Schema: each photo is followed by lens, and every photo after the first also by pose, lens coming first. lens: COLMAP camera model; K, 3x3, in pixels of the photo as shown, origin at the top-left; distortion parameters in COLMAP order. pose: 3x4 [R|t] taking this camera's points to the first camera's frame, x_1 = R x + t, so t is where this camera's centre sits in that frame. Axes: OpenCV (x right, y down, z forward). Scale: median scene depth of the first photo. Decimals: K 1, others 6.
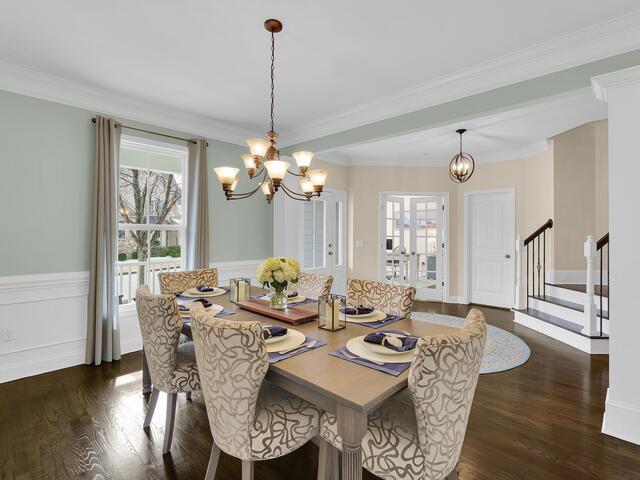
lens RADIAL K [[325.2, 0, 321.6], [0, 325.2, 233.4], [0, 0, 1]] dist [-0.019746, 0.000363]
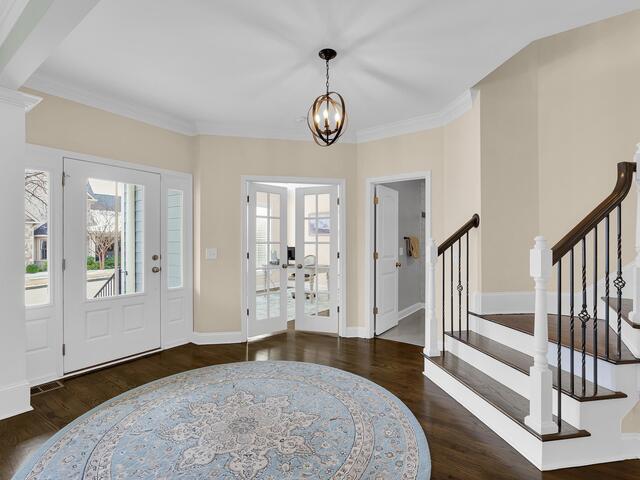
lens RADIAL K [[314.8, 0, 320.0], [0, 314.8, 240.0], [0, 0, 1]] dist [-0.014892, 0.001529]
pose [[0.988164, -0.010340, 0.153055, 0.301085], [0.008427, 0.999878, 0.013141, -0.002792], [-0.153172, -0.011696, 0.988130, 0.420739]]
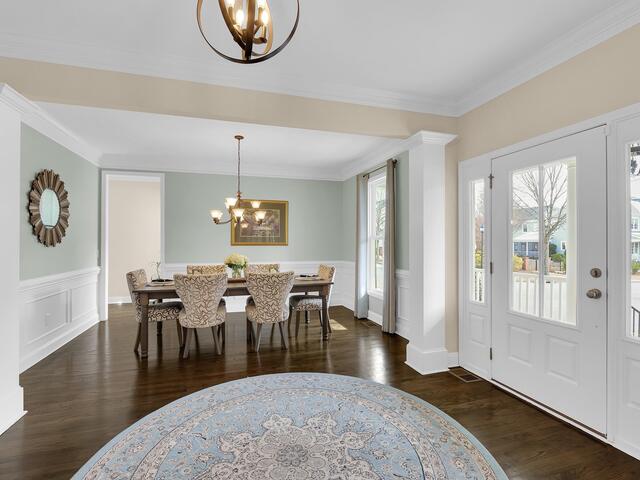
lens RADIAL K [[314.8, 0, 320.0], [0, 314.8, 240.0], [0, 0, 1]] dist [-0.014892, 0.001529]
pose [[-0.474711, -0.019244, -0.879931, 0.582089], [0.006276, 0.999662, -0.025248, 0.008114], [0.880119, -0.017508, -0.474430, 1.077994]]
